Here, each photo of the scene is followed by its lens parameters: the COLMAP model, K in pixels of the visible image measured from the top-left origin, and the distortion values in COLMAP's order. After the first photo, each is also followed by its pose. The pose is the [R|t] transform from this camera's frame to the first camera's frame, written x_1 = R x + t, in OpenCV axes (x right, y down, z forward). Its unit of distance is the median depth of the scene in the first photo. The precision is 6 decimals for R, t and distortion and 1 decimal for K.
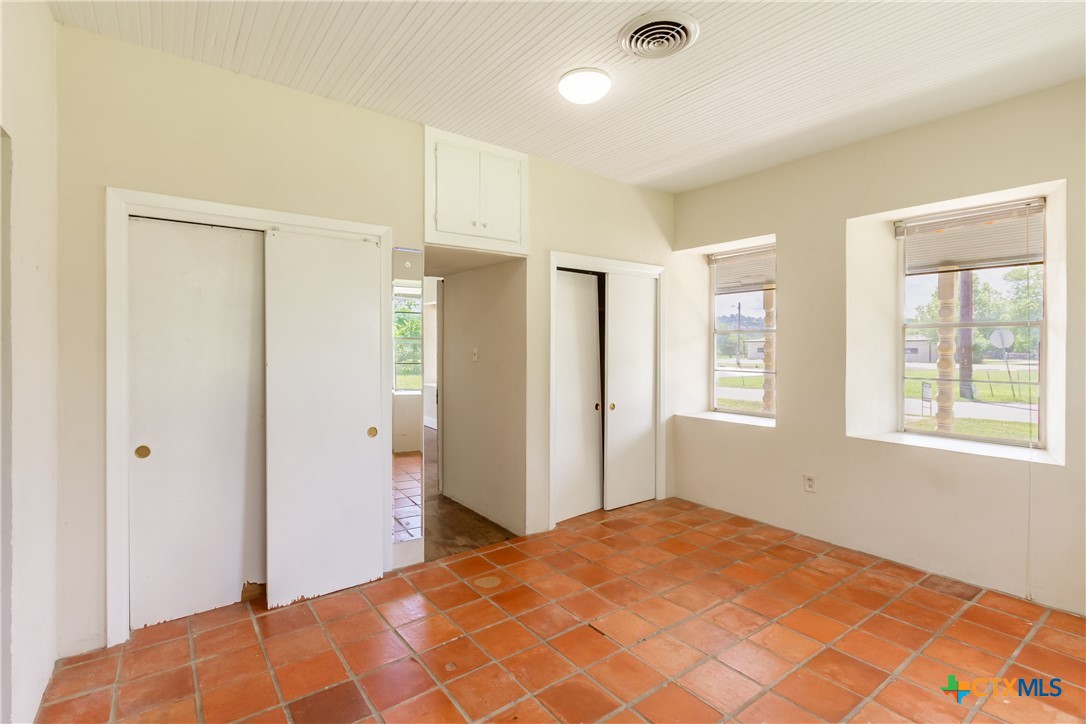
lens RADIAL K [[506.2, 0, 543.0], [0, 506.2, 362.0], [0, 0, 1]] dist [-0.002136, -0.000198]
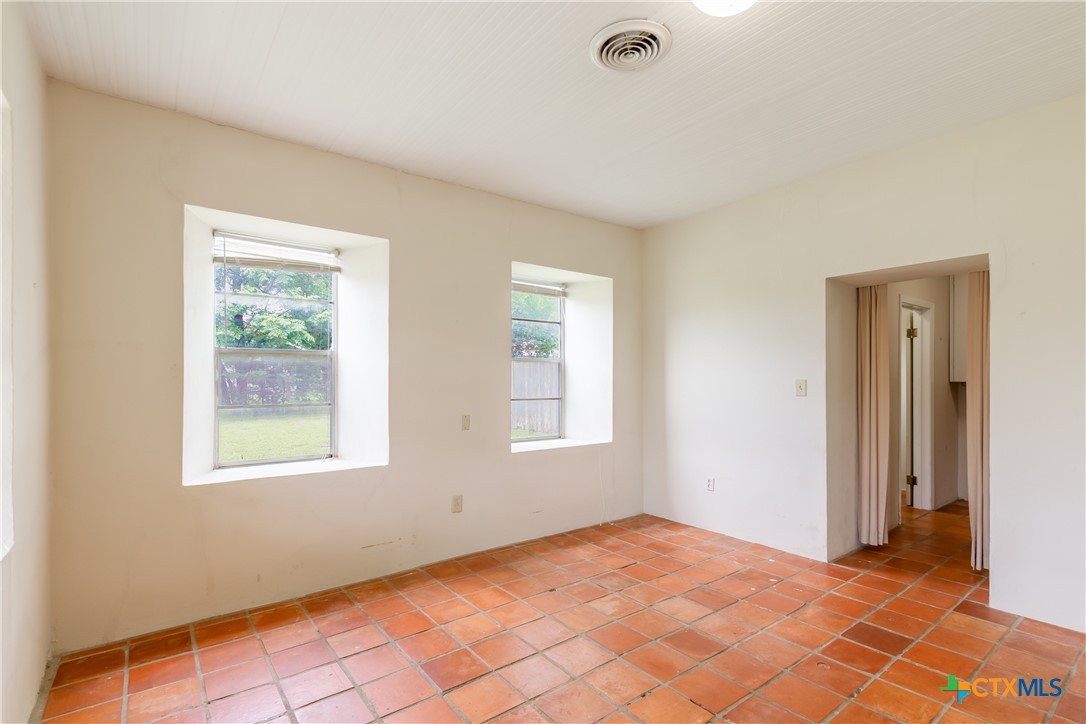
lens RADIAL K [[509.3, 0, 543.0], [0, 509.3, 362.0], [0, 0, 1]] dist [-0.000072, -0.000071]
pose [[-0.999974, -0.002212, -0.006889, 0.409945], [-0.002227, 0.999995, 0.002151, -0.039499], [0.006884, 0.002166, -0.999974, 2.020055]]
